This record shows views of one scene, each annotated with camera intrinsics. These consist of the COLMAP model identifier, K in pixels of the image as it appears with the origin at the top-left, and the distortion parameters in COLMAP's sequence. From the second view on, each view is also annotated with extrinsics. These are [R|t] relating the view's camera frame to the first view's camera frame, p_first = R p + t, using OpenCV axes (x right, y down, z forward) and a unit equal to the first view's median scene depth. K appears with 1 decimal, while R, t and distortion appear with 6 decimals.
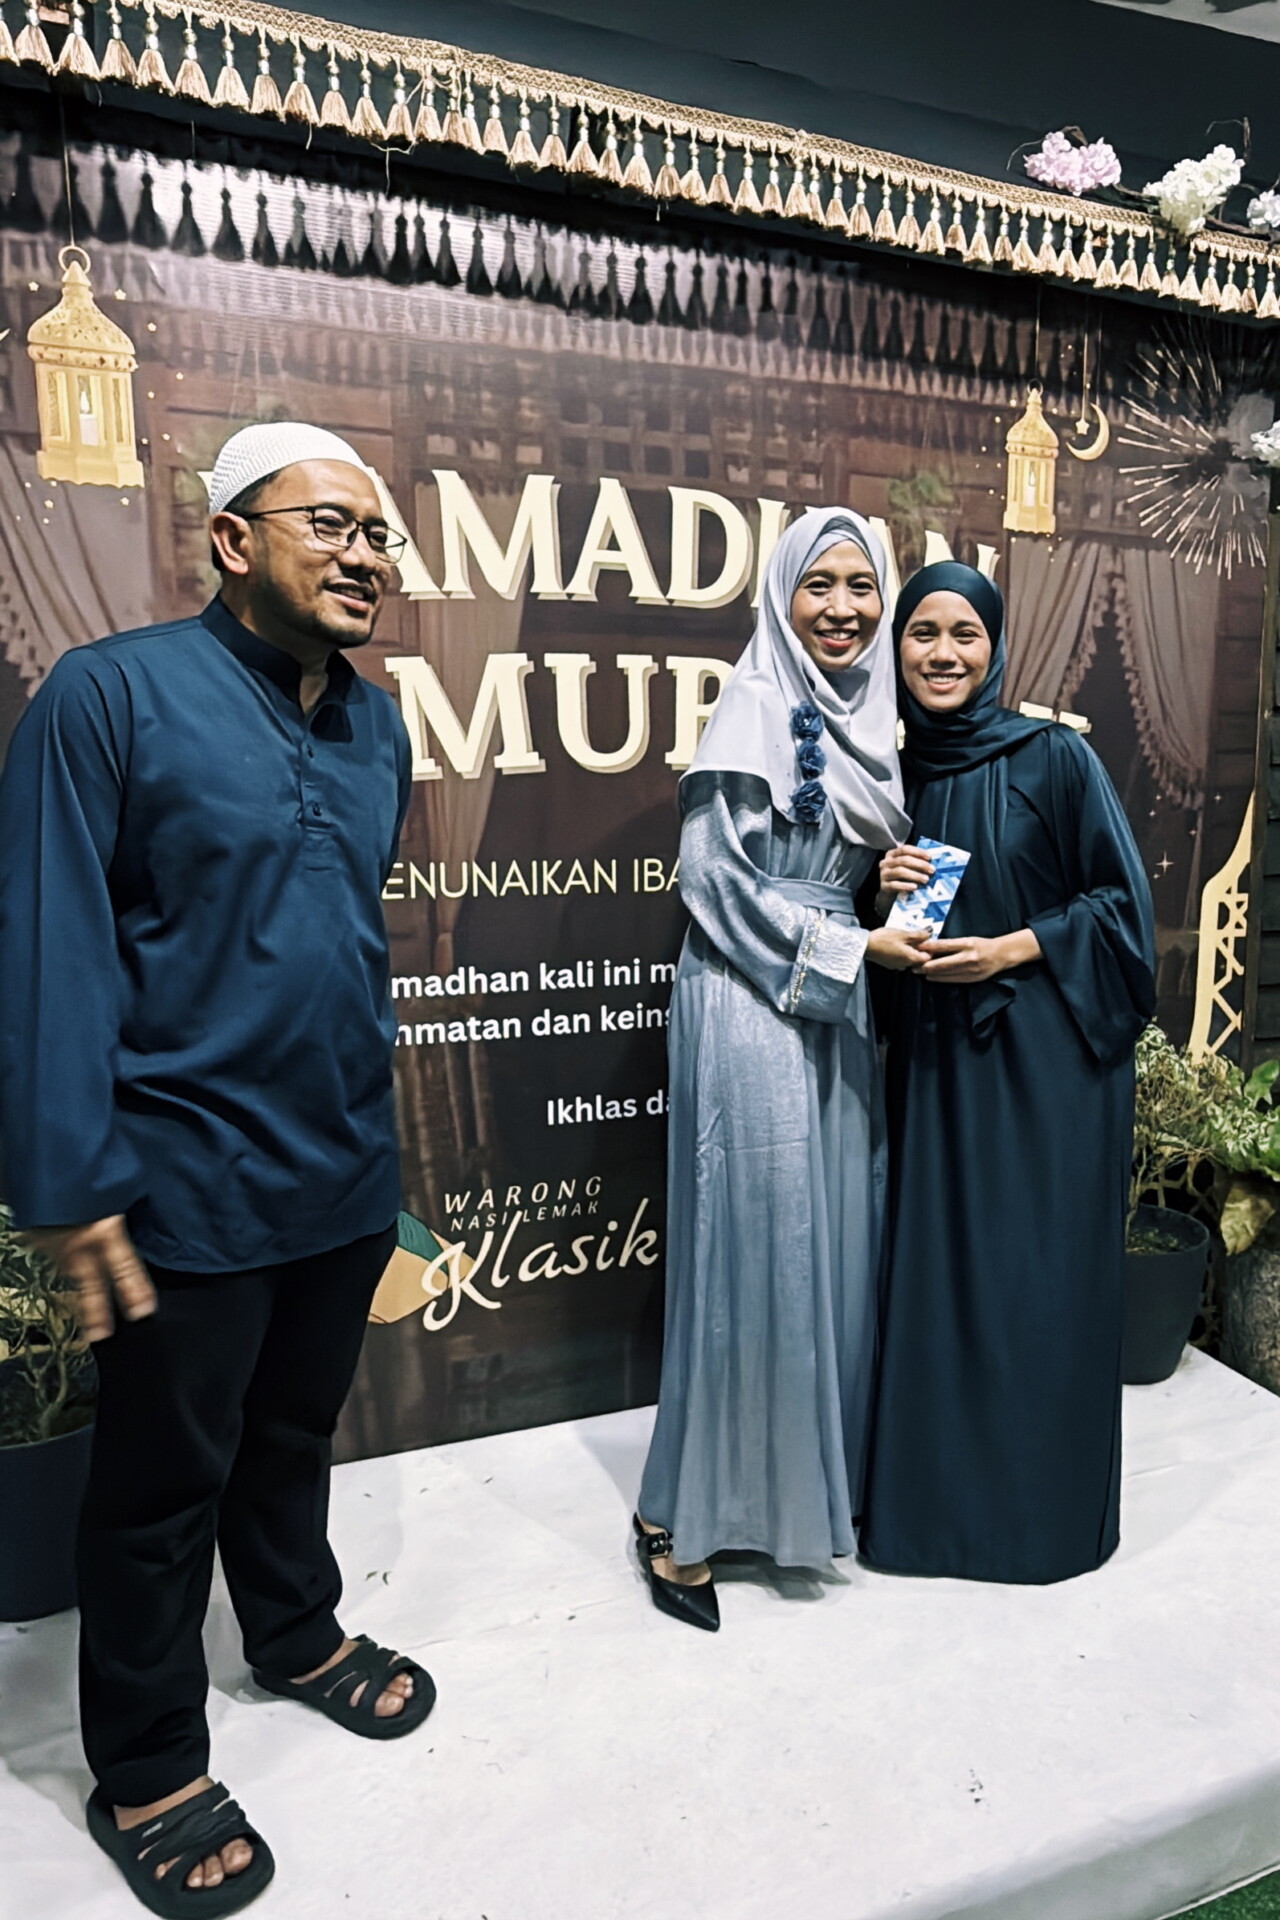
lens RADIAL K [[1277.7, 0, 793.6], [0, 1277.7, 964.4], [0, 0, 1]] dist [-0.001640, 0.002561]
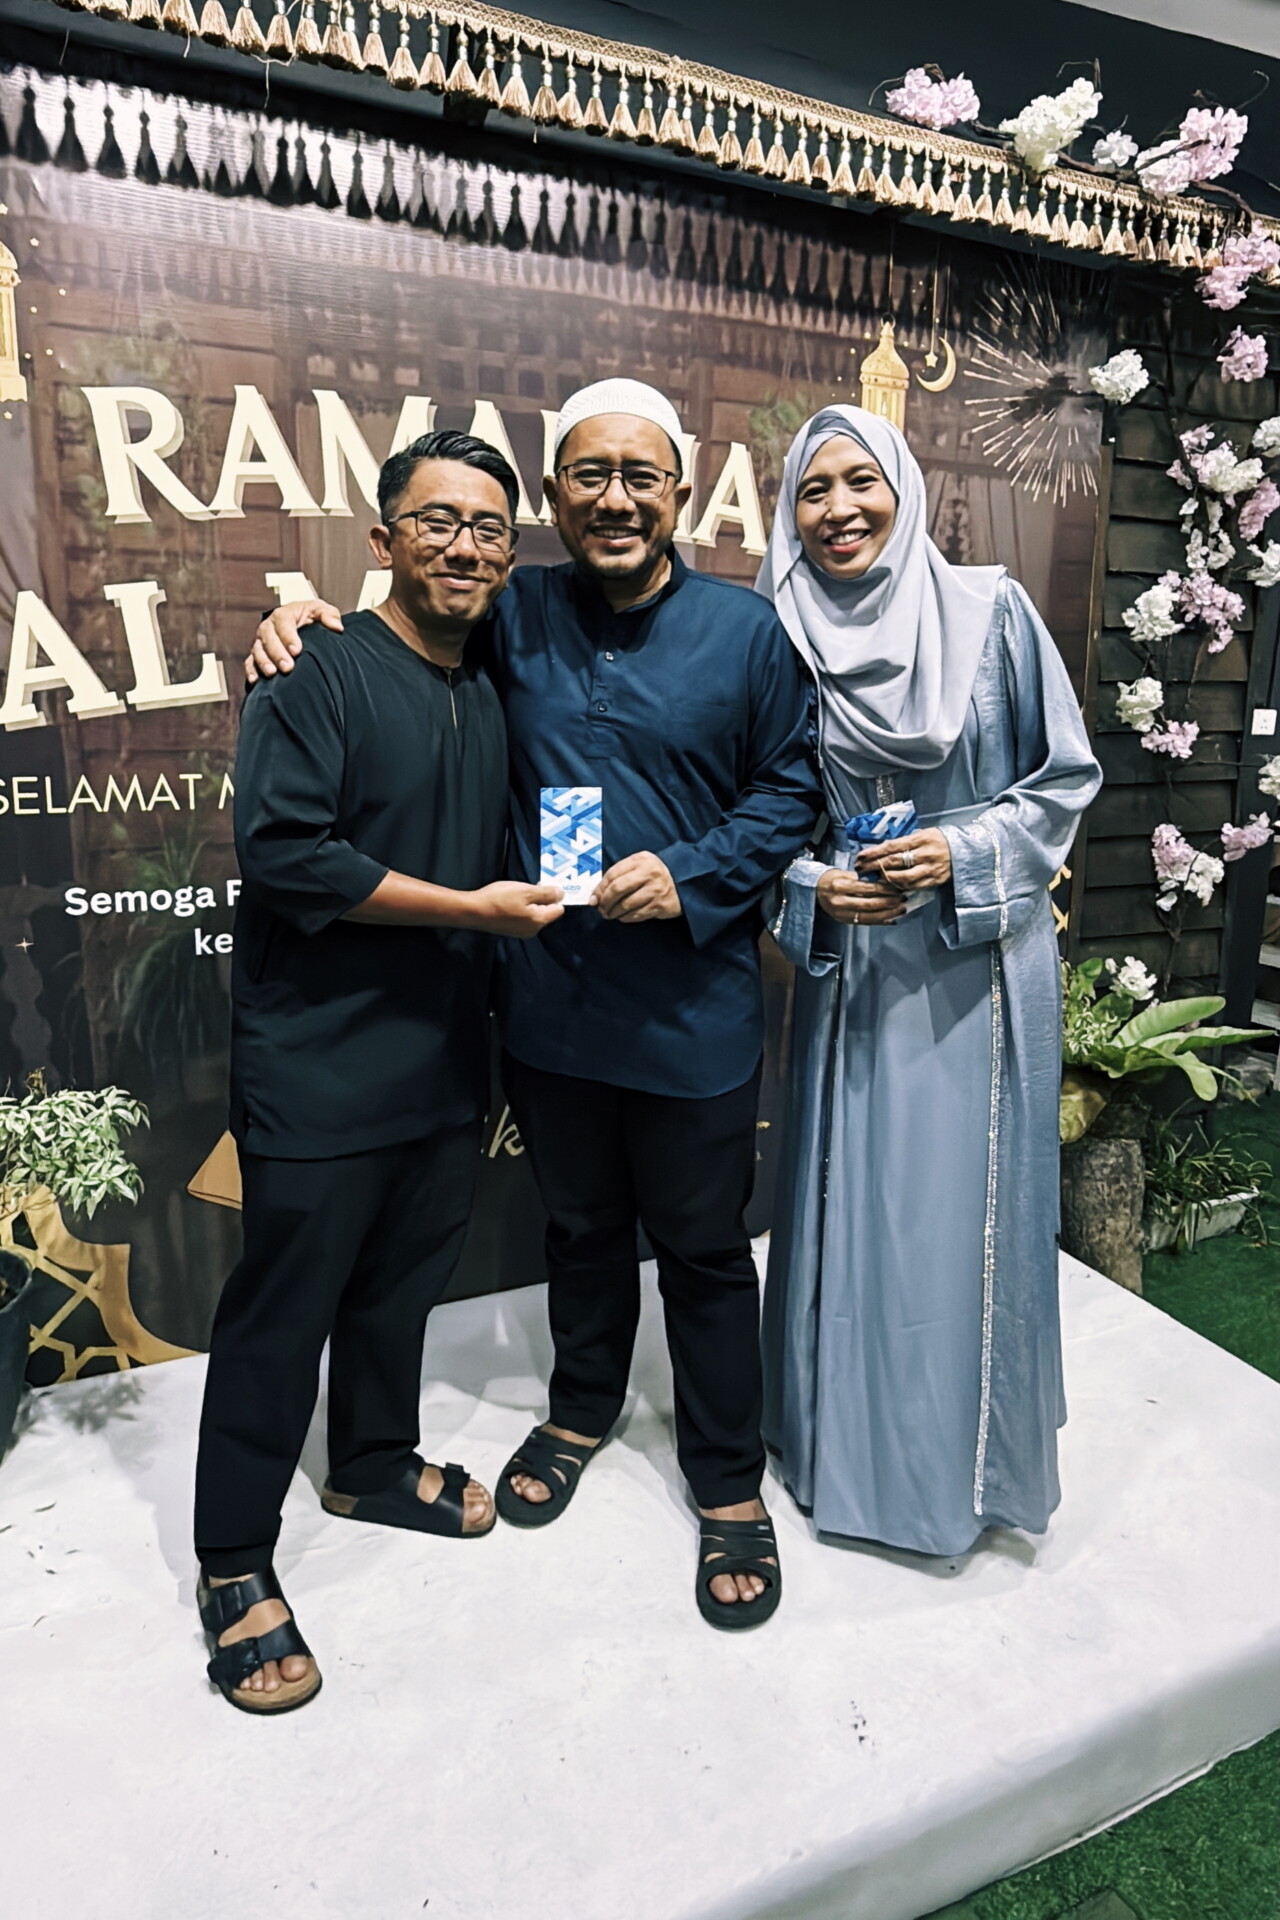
lens RADIAL K [[1090.6, 0, 625.3], [0, 1090.6, 855.5], [0, 0, 1]] dist [0.000364, 0.000766]
pose [[0.999989, 0.004625, 0.000358, -0.028030], [-0.004626, 0.999984, 0.003208, -0.015905], [-0.000343, -0.003210, 0.999995, 0.113980]]
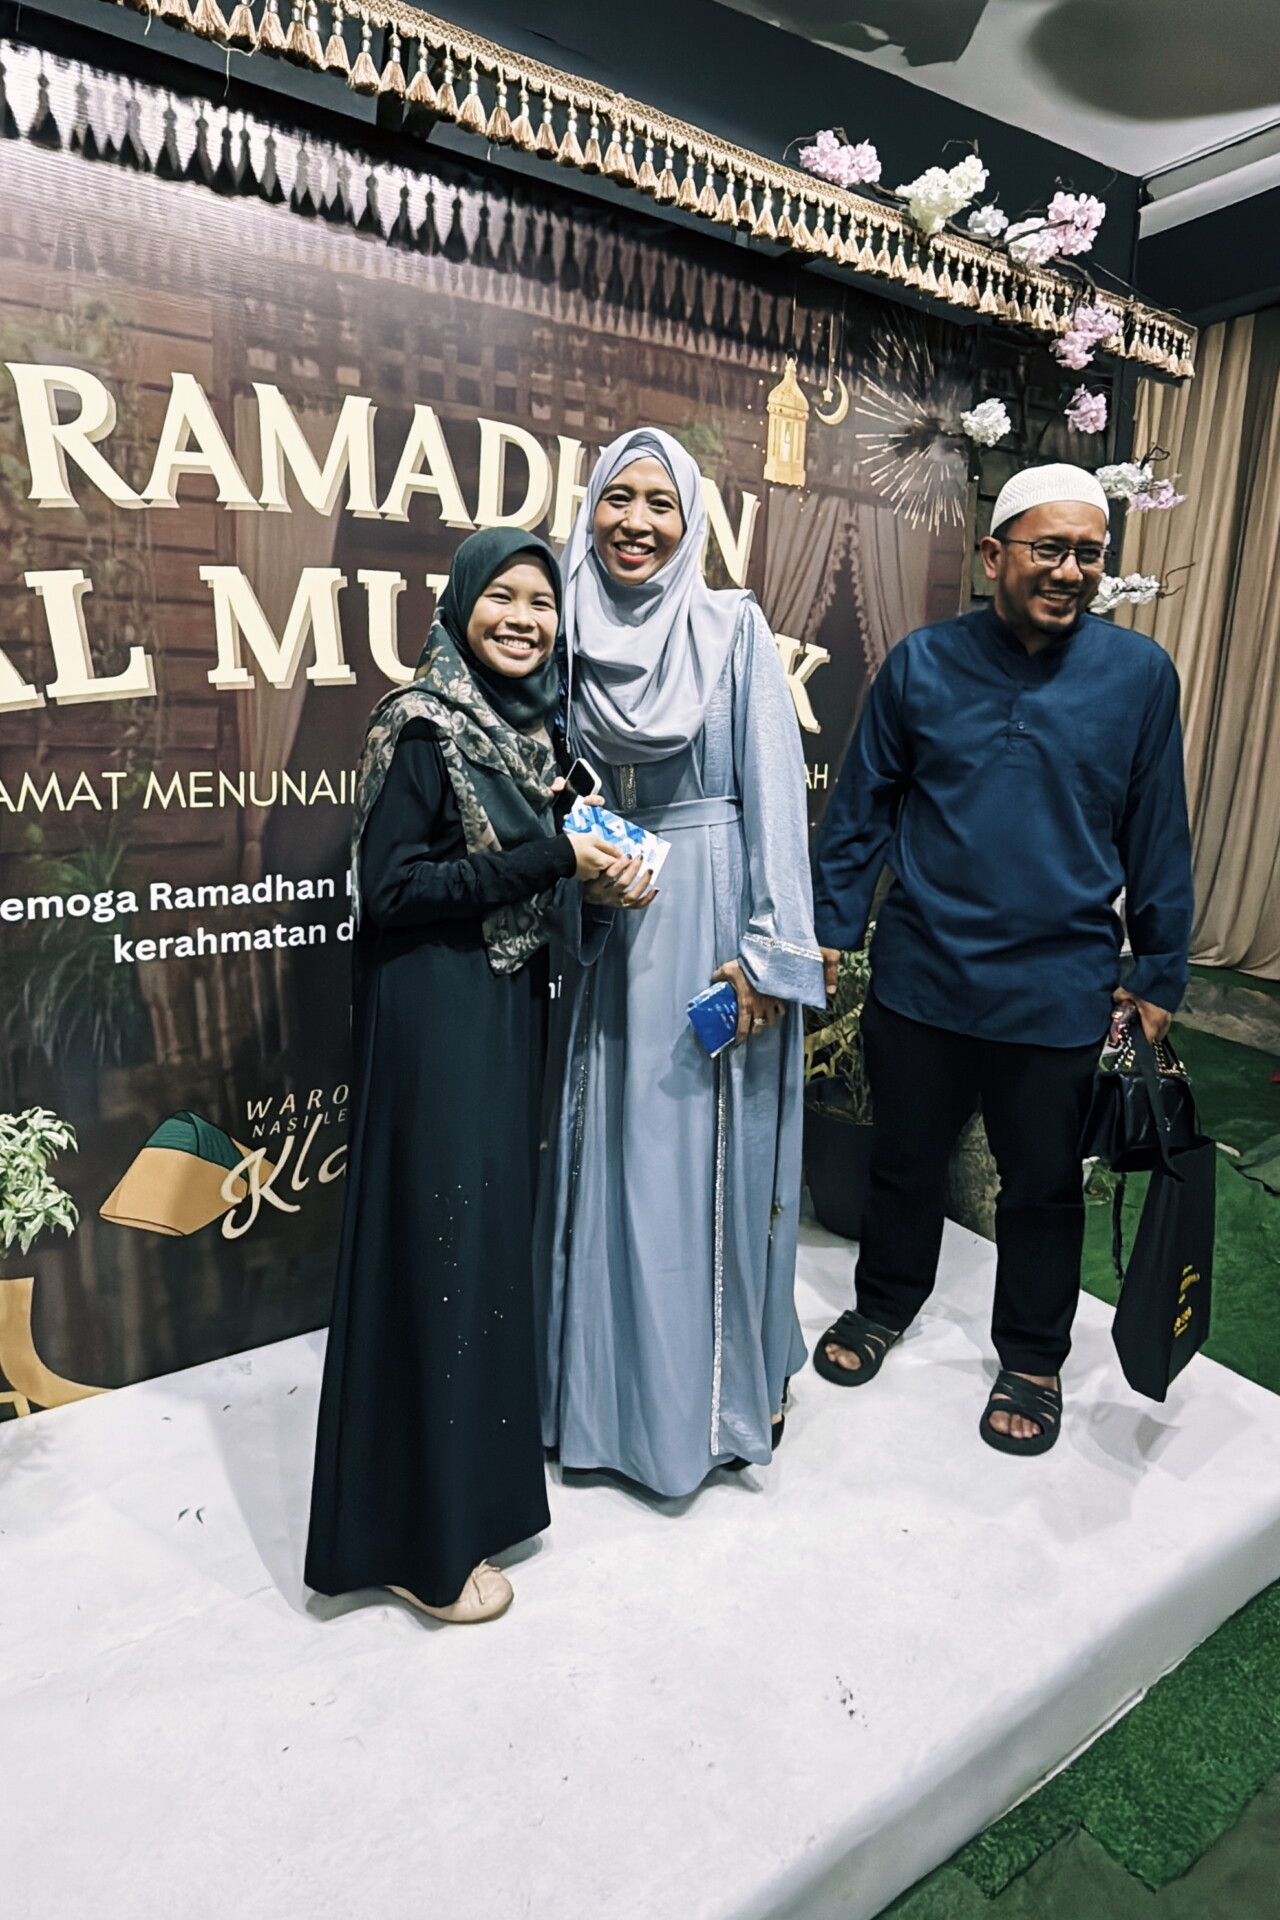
lens RADIAL K [[1050.7, 0, 636.5], [0, 1050.7, 820.5], [0, 0, 1]] dist [-0.001363, 0.002252]
pose [[0.985531, 0.003998, 0.169447, -0.113828], [0.000847, 0.999593, -0.028512, -0.016809], [-0.169492, 0.028243, 0.985127, 0.132189]]
